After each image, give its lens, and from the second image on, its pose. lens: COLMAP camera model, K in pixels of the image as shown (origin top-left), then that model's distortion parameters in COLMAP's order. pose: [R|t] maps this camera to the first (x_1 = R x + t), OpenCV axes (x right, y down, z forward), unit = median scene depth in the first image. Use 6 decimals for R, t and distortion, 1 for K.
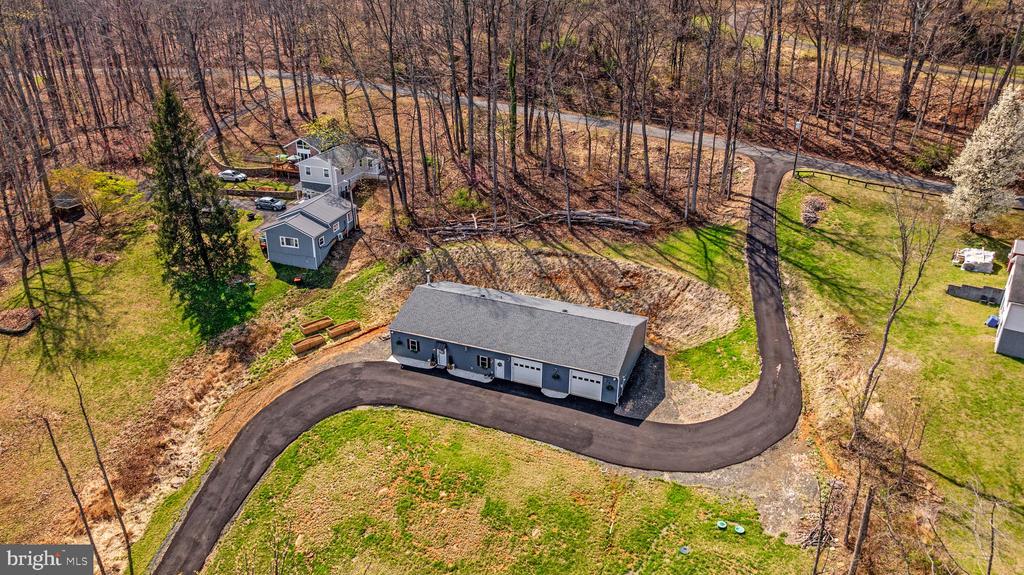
lens RADIAL K [[721.9, 0, 512.0], [0, 721.9, 287.5], [0, 0, 1]] dist [-0.023069, 0.006398]
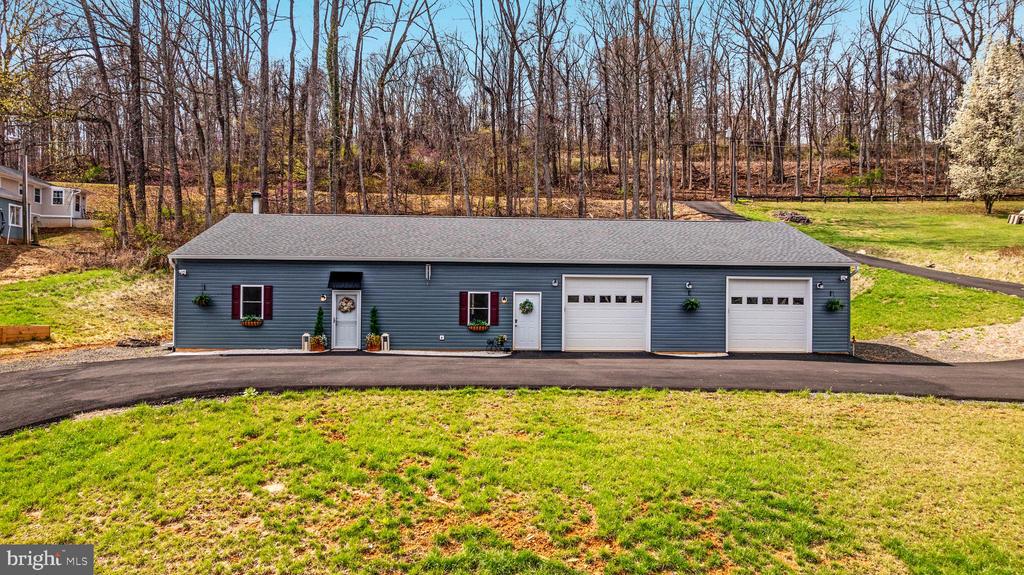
lens RADIAL K [[721.9, 0, 512.0], [0, 721.9, 287.5], [0, 0, 1]] dist [-0.023069, 0.006398]
pose [[0.905471, 0.008835, 0.424315, -0.156582], [0.172728, 0.905564, -0.387451, 0.208467], [-0.387668, 0.424117, 0.818436, 0.619164]]
